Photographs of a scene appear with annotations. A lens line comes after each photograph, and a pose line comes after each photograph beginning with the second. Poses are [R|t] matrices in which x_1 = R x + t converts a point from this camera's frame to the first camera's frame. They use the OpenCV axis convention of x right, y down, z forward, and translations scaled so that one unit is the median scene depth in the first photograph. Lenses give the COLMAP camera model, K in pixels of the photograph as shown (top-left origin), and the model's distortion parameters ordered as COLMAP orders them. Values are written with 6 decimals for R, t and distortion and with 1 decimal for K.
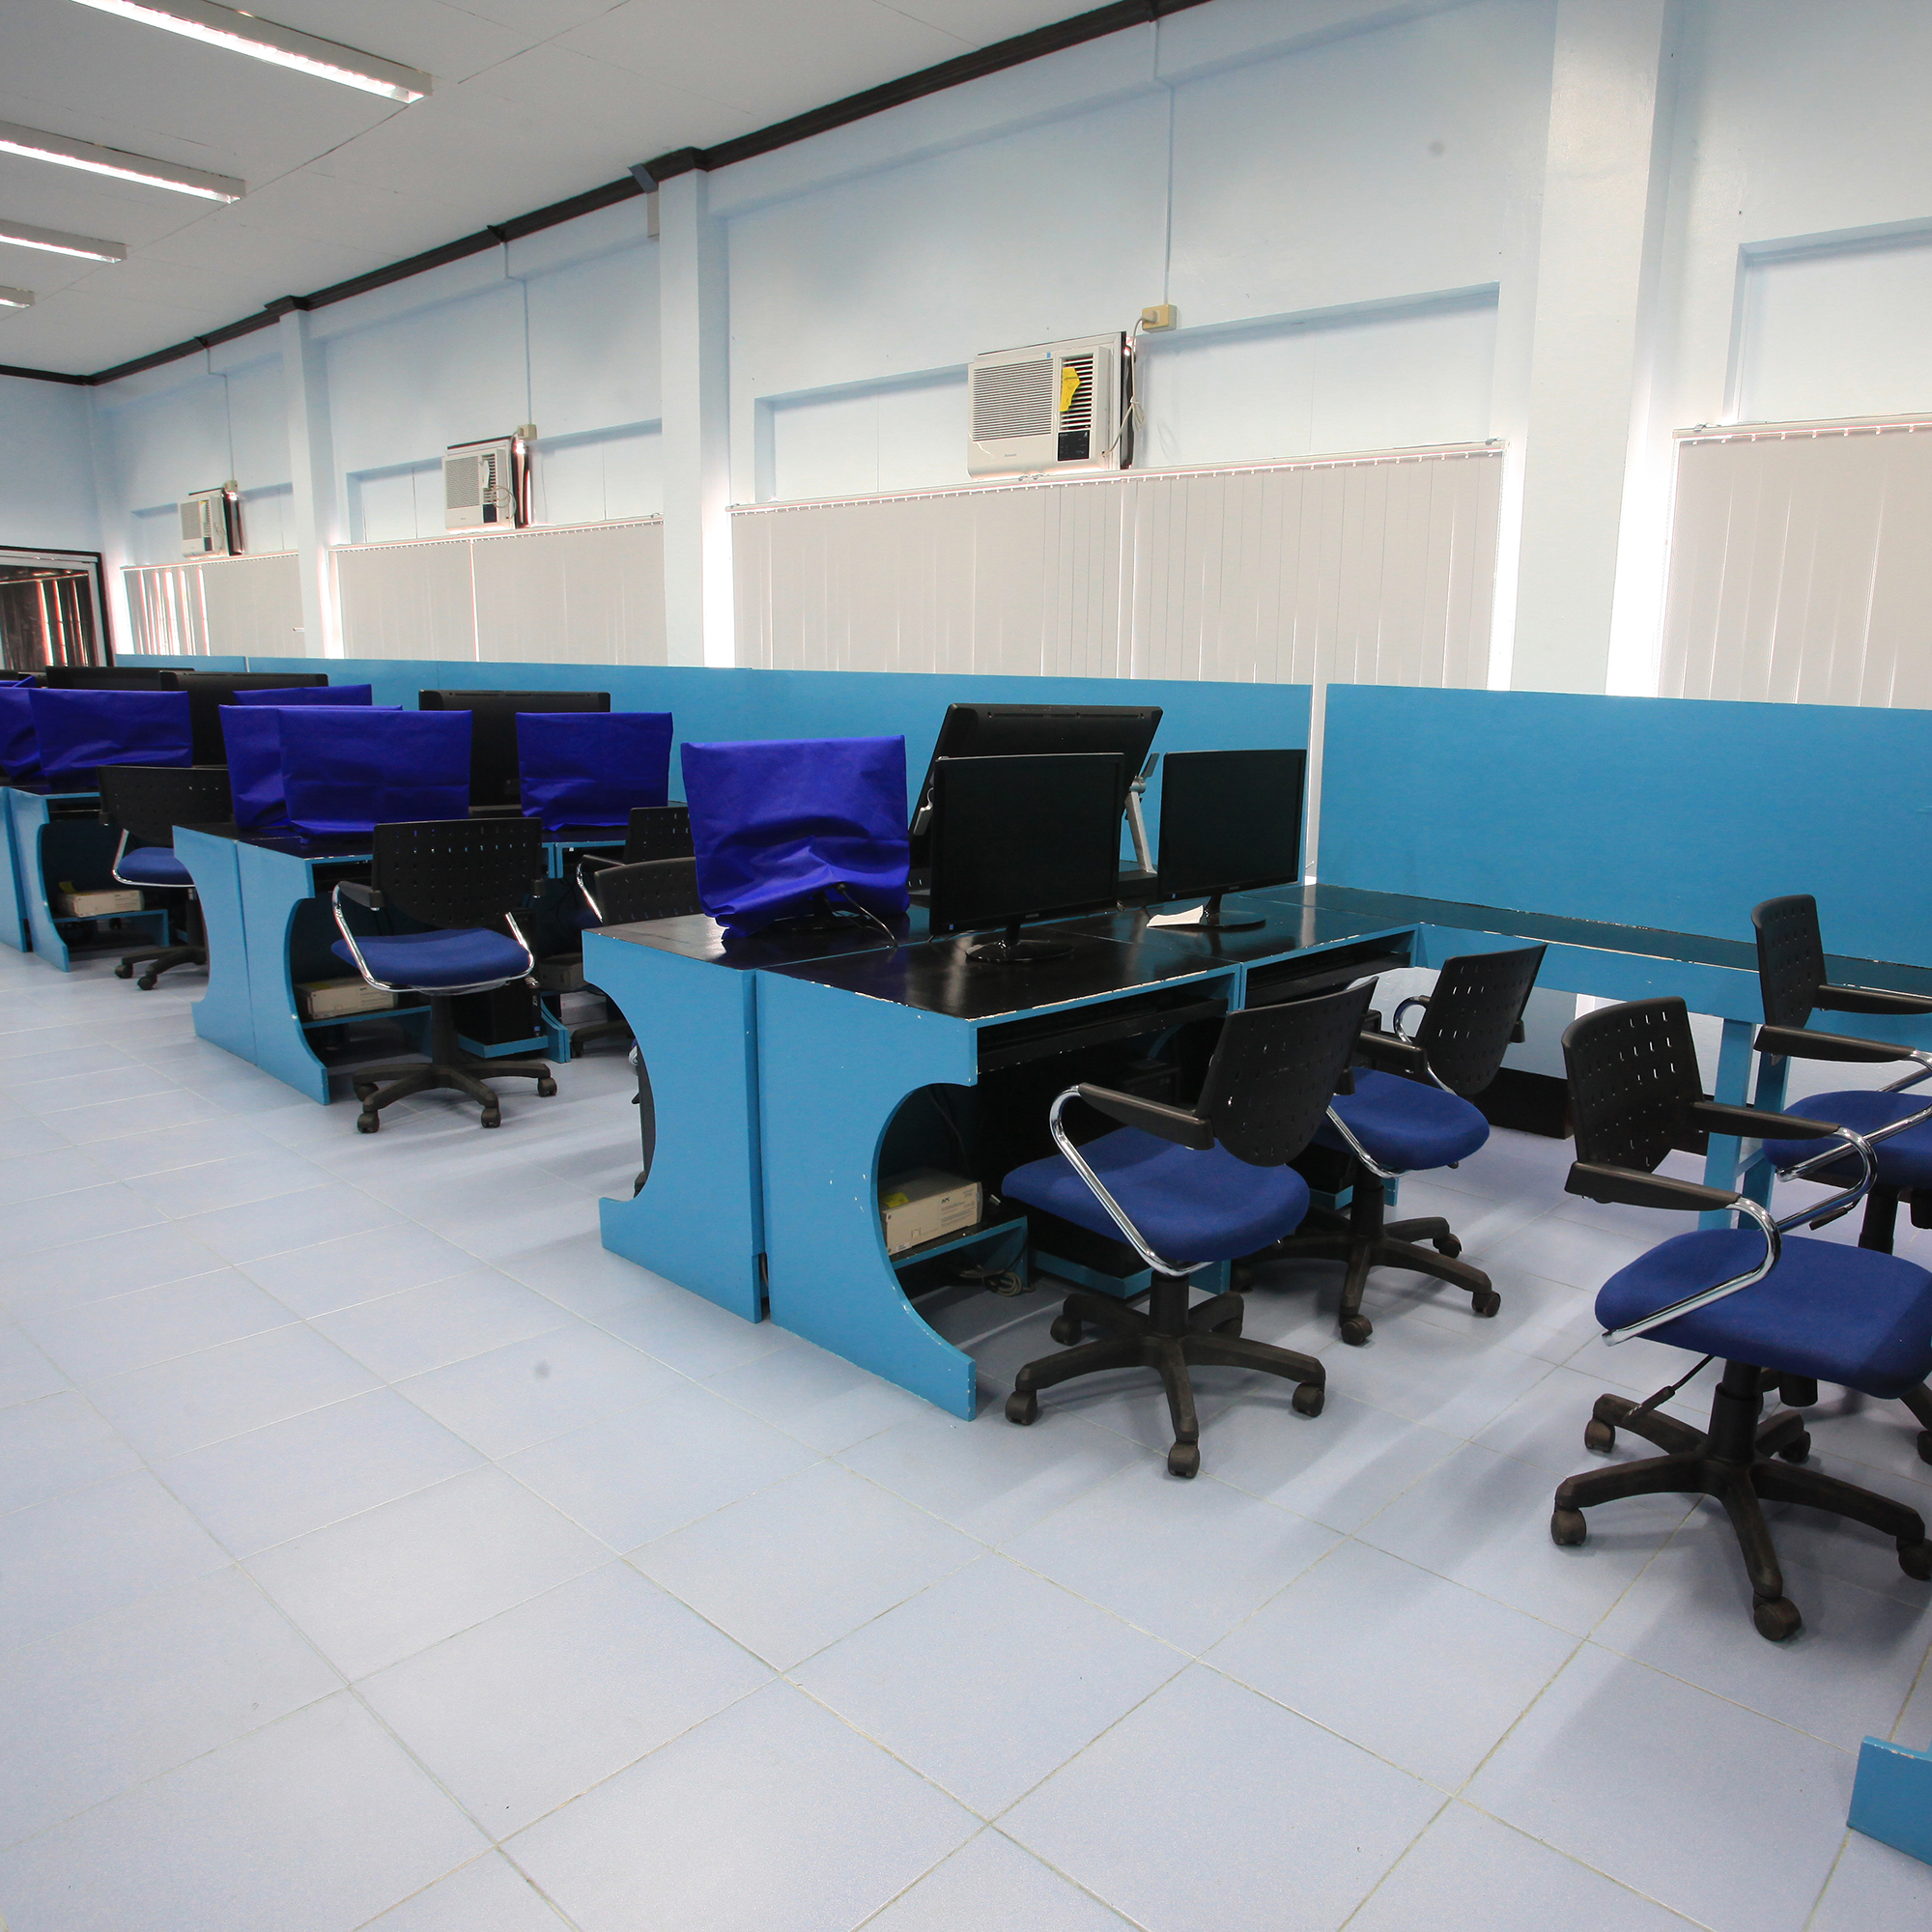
lens RADIAL K [[1430.5, 0, 1202.7], [0, 1430.5, 983.5], [0, 0, 1]] dist [-0.069900, 0.032757]
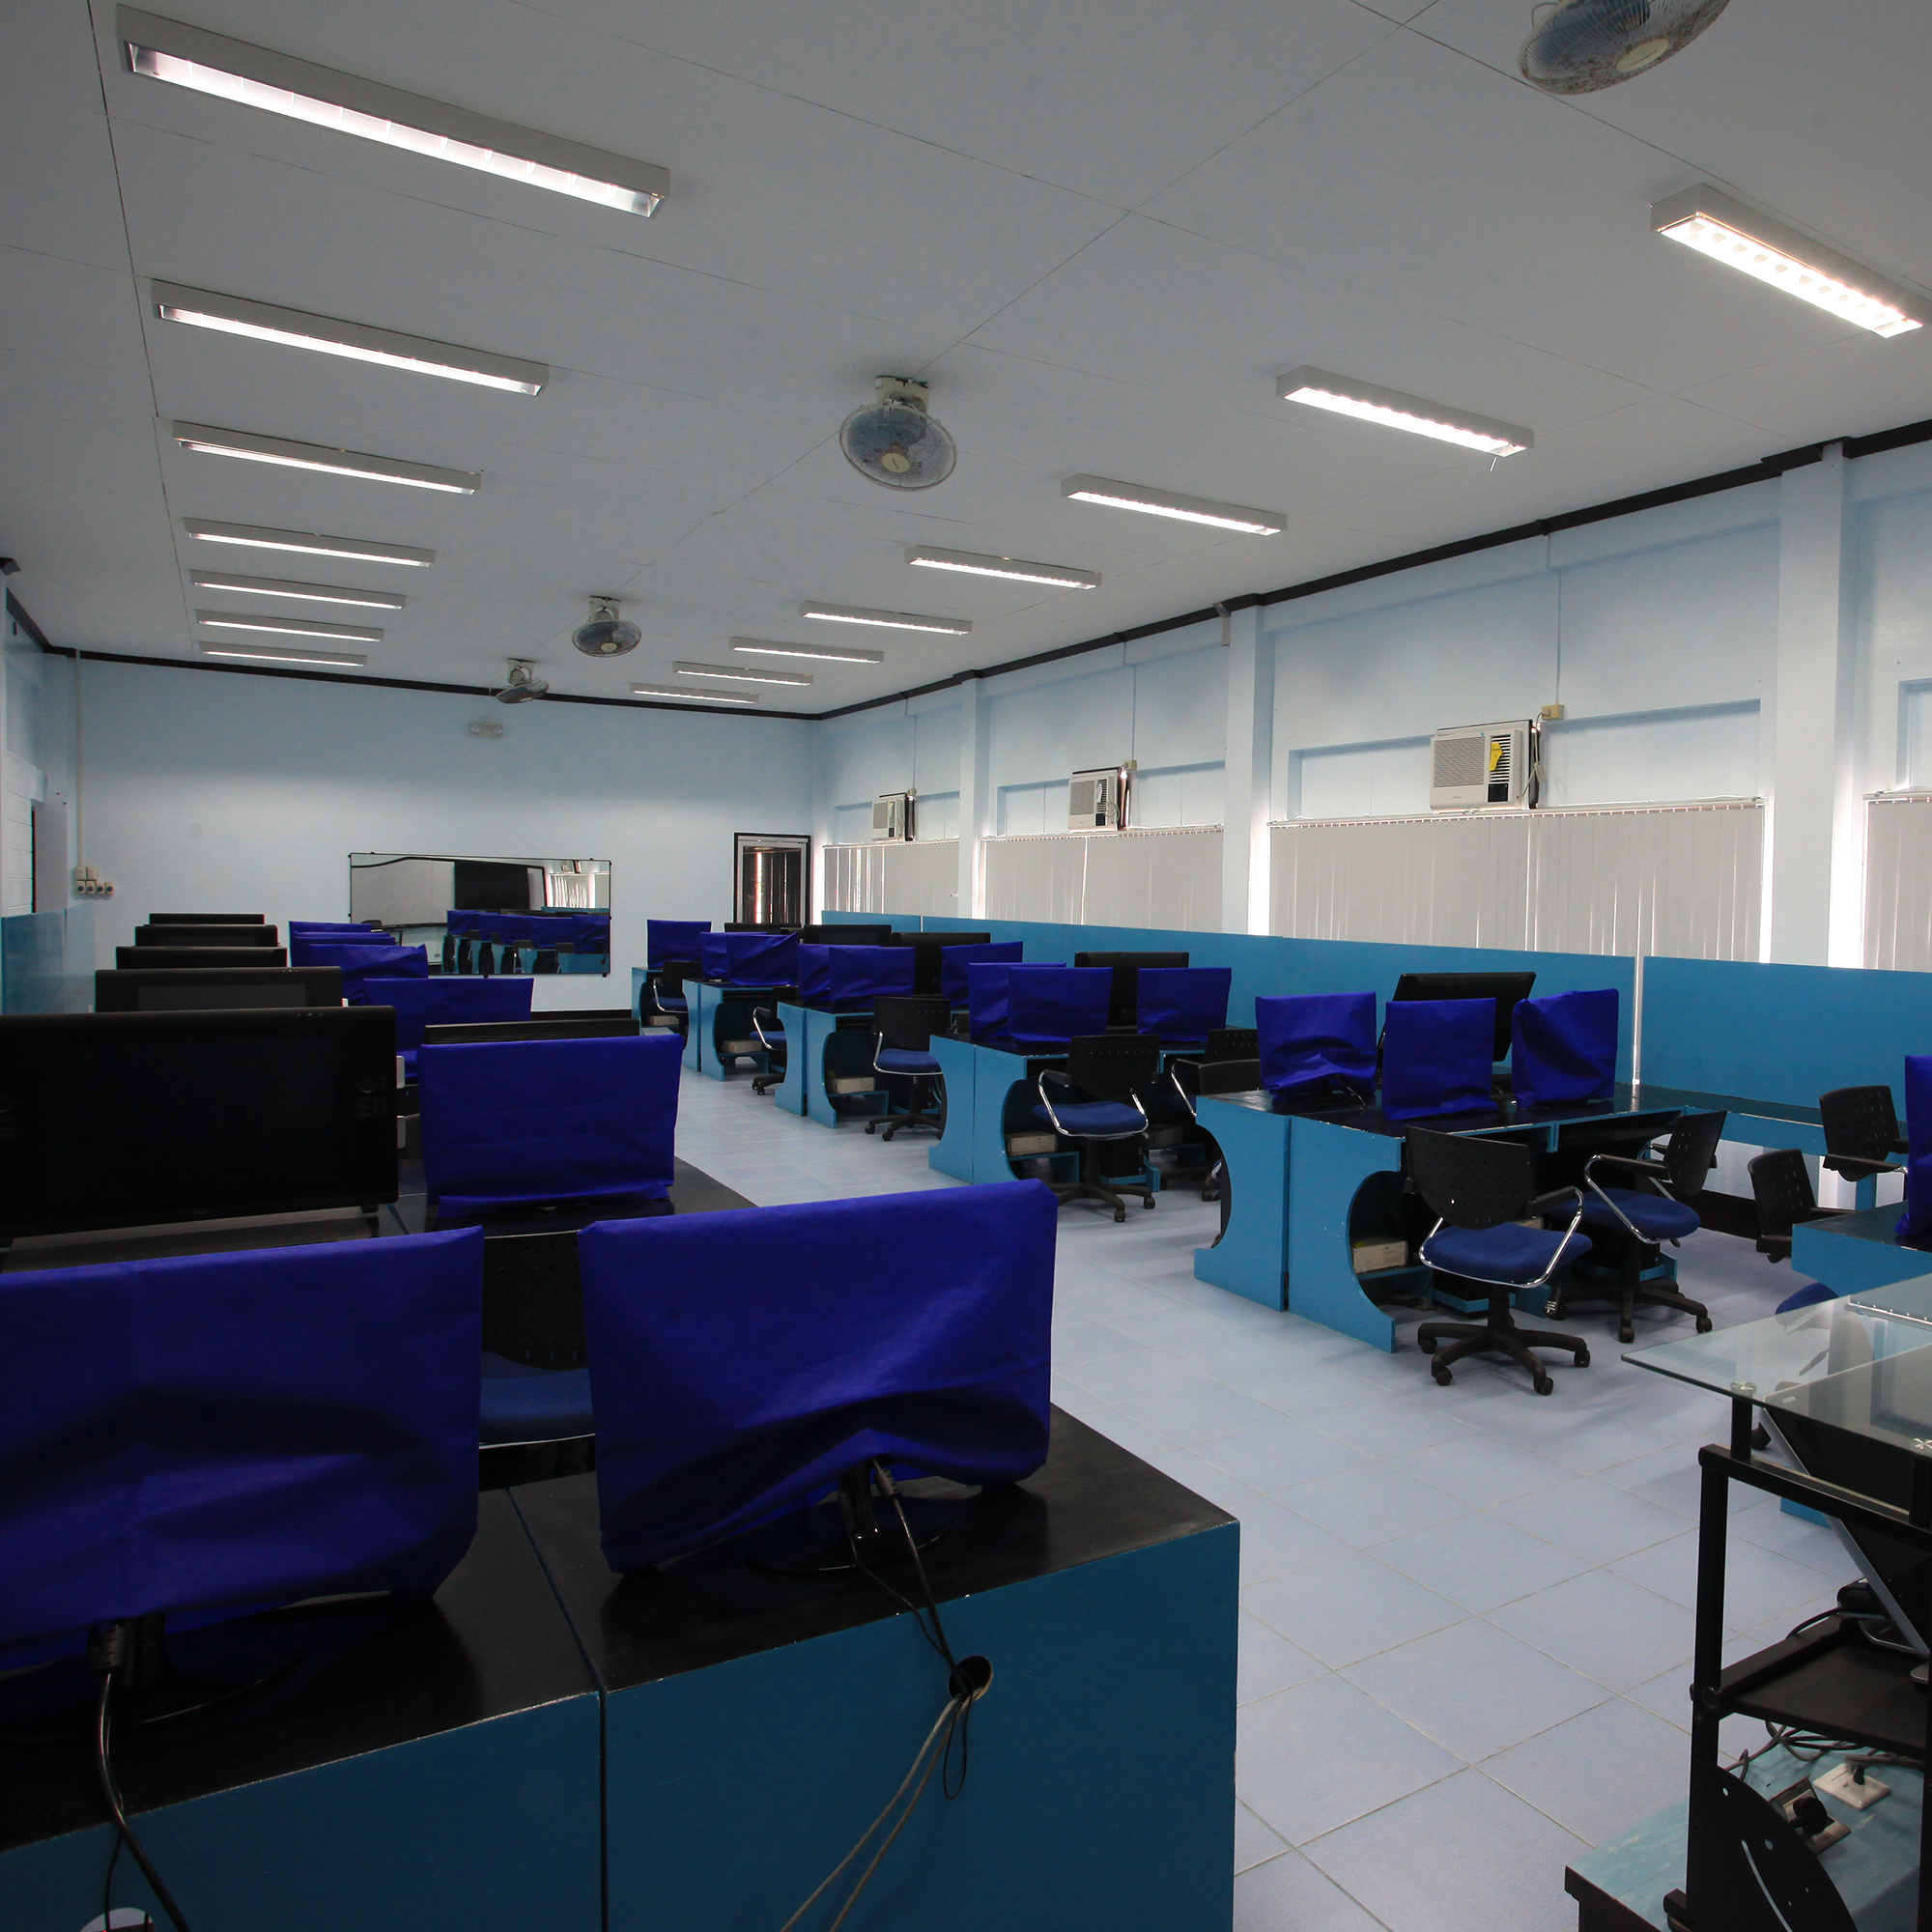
lens RADIAL K [[1430.5, 0, 1202.7], [0, 1430.5, 983.5], [0, 0, 1]] dist [-0.069900, 0.032757]
pose [[0.942106, 0.000706, -0.335316, 0.115443], [-0.053244, 0.987625, -0.147517, 0.056000], [0.331062, 0.156831, 0.930485, -0.455235]]
